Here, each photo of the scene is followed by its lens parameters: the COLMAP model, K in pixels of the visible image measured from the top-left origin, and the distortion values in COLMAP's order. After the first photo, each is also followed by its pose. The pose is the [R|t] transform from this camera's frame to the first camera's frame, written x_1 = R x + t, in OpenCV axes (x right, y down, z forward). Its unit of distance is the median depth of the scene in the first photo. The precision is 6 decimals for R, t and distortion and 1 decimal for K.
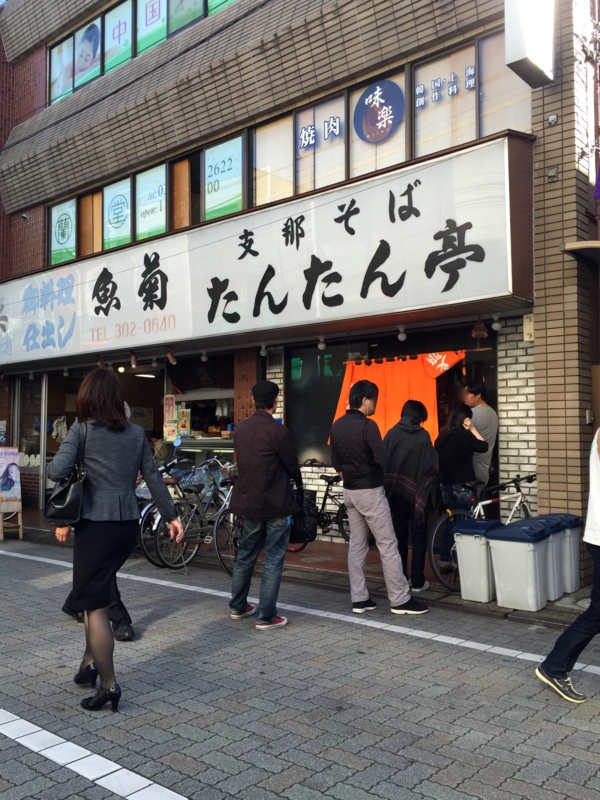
lens RADIAL K [[682.5, 0, 299.8], [0, 682.5, 400.7], [0, 0, 1]] dist [0.033419, -0.003734]
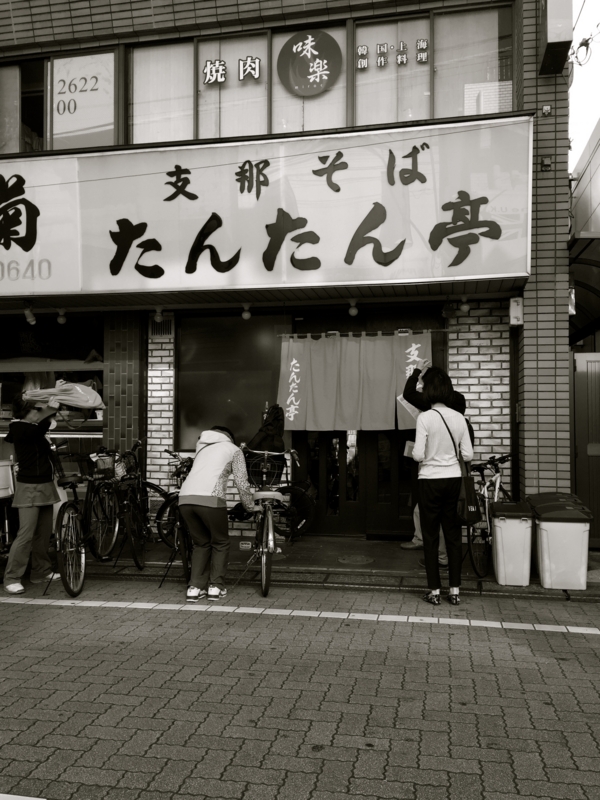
lens RADIAL K [[674.3, 0, 302.3], [0, 674.3, 399.4], [0, 0, 1]] dist [0.059440, -0.076049]
pose [[0.883956, 0.021003, 0.467098, -0.355922], [-0.029901, 0.999485, 0.011645, 0.018834], [-0.466613, -0.024261, 0.884129, 0.221141]]
